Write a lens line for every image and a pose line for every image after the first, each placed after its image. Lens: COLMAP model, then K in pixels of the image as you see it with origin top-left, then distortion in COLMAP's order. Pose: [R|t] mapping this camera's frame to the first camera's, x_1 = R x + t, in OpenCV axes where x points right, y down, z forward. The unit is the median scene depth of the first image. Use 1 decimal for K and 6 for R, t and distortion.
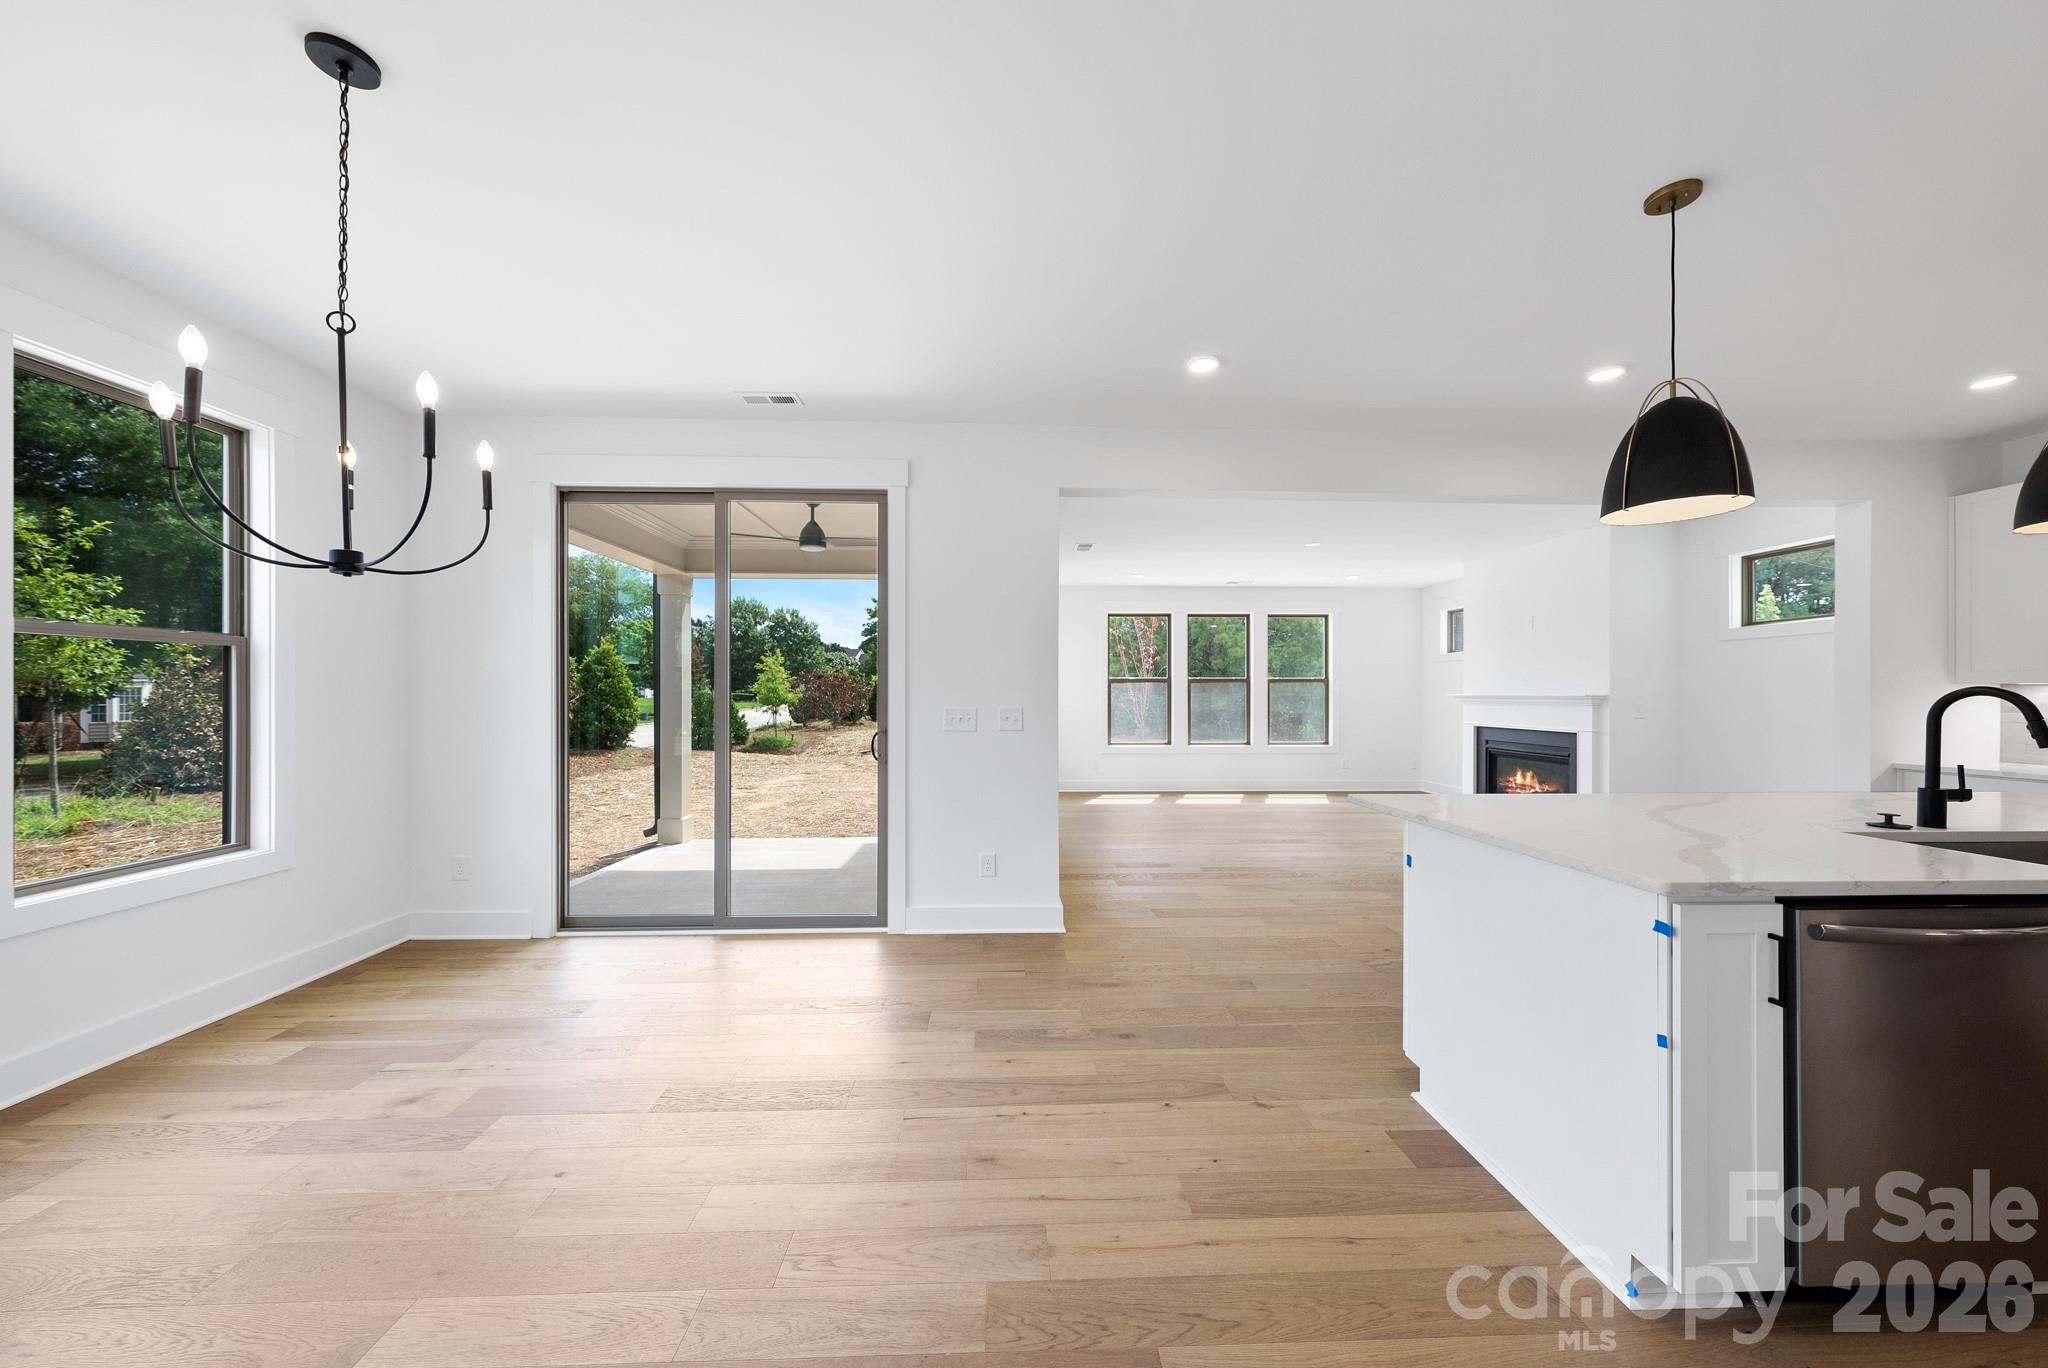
lens RADIAL K [[701.5, 0, 1031.5], [0, 701.5, 694.9], [0, 0, 1]] dist [-0.001139, -0.000526]
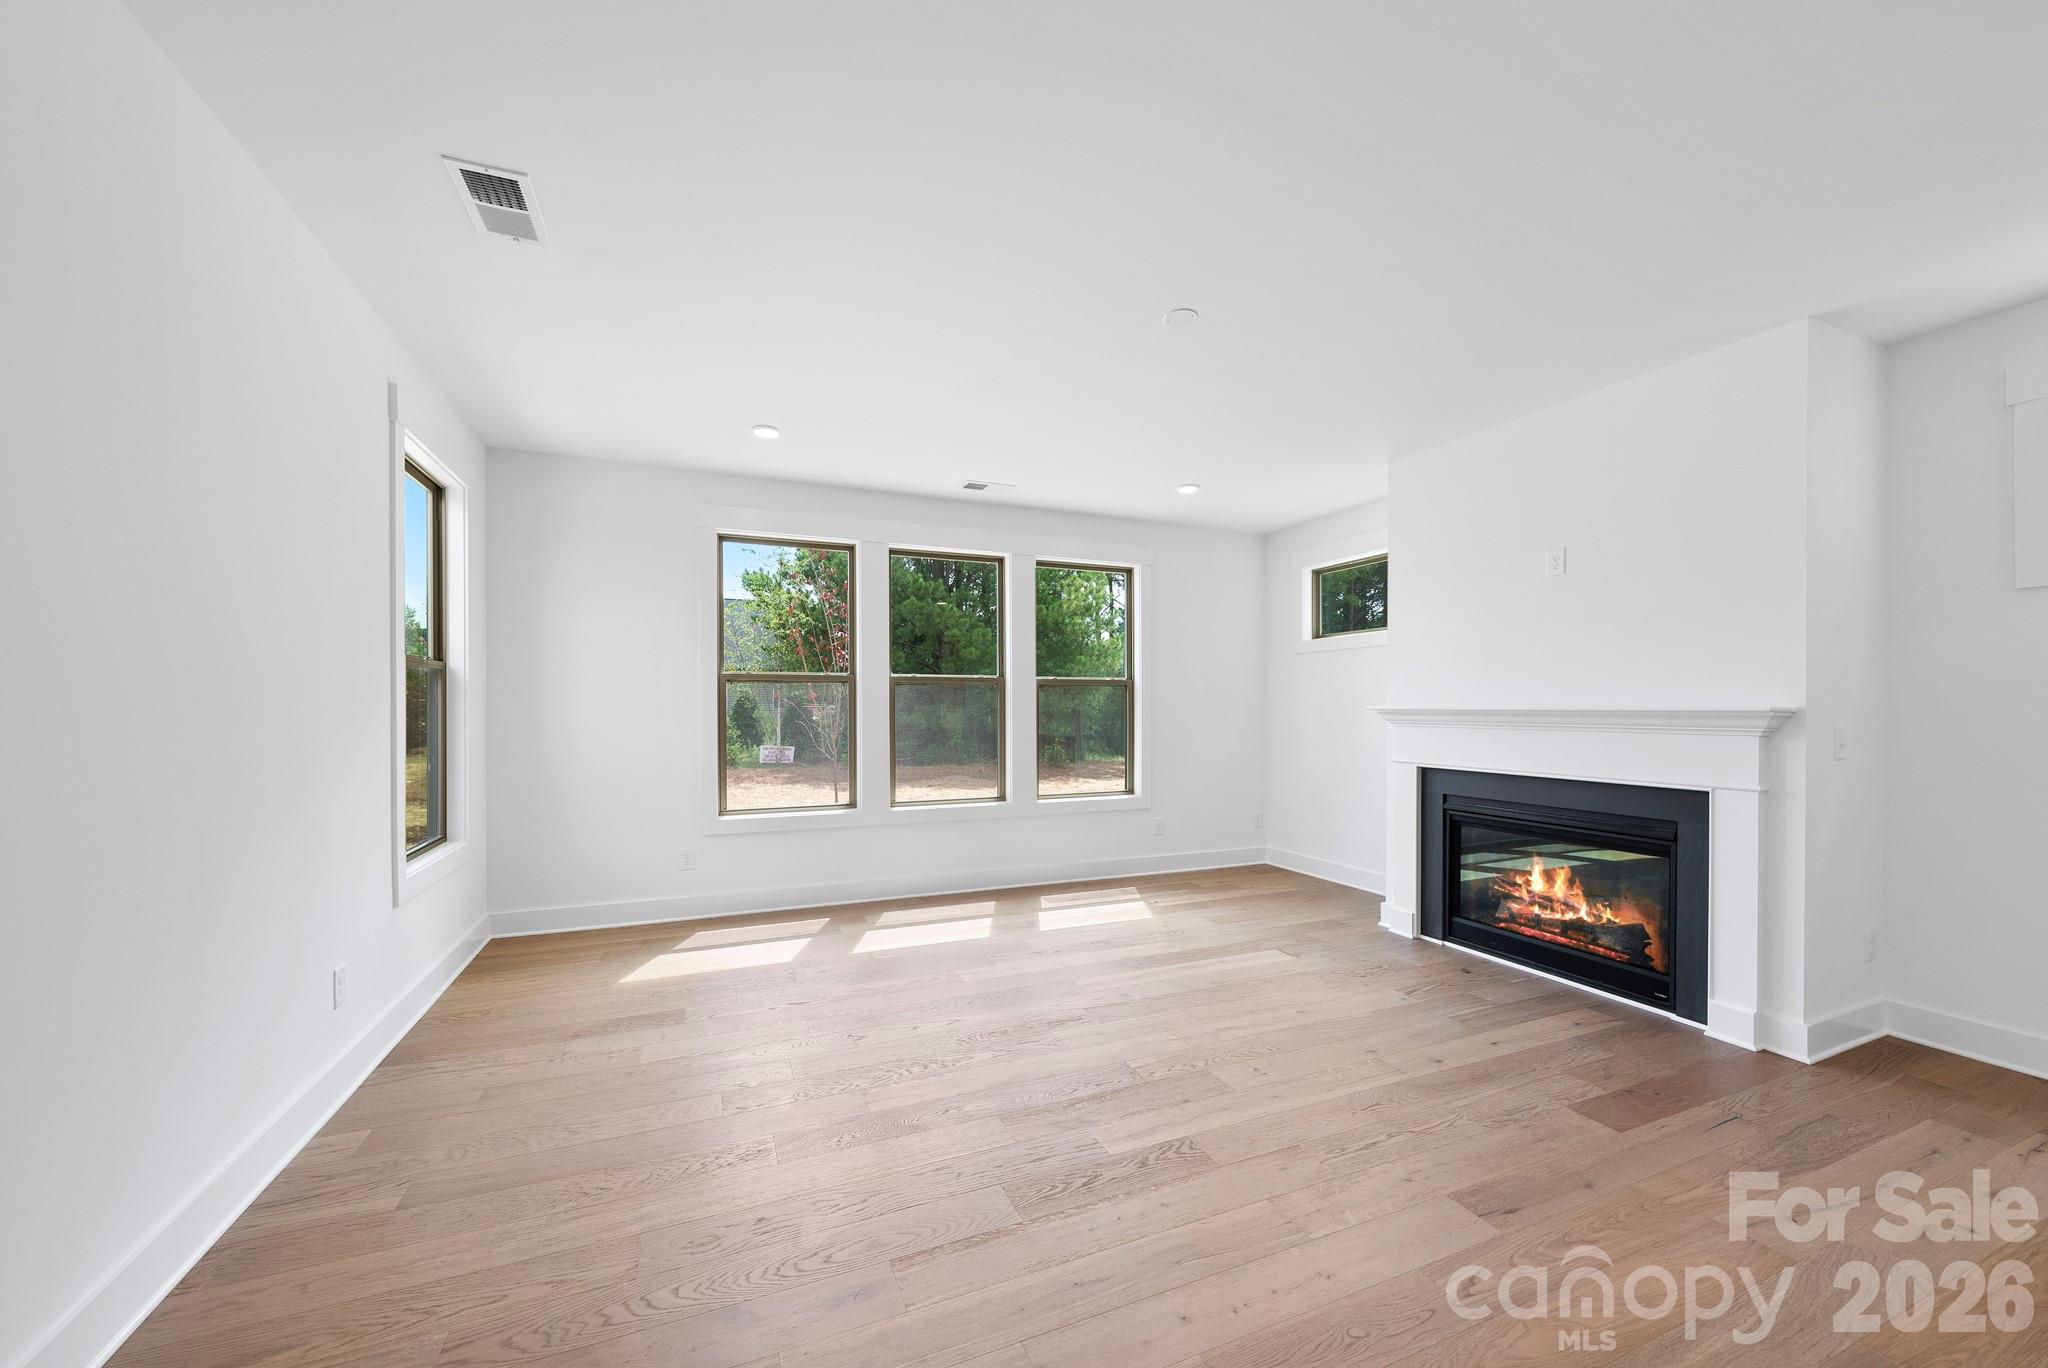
lens RADIAL K [[747.5, 0, 1026.4], [0, 747.5, 702.7], [0, 0, 1]] dist [-0.001232, -0.000576]
pose [[0.934843, 0.000531, 0.355062, 0.291195], [0.001637, 0.999982, -0.005805, -0.002457], [-0.355059, 0.006008, 0.934825, 1.075946]]
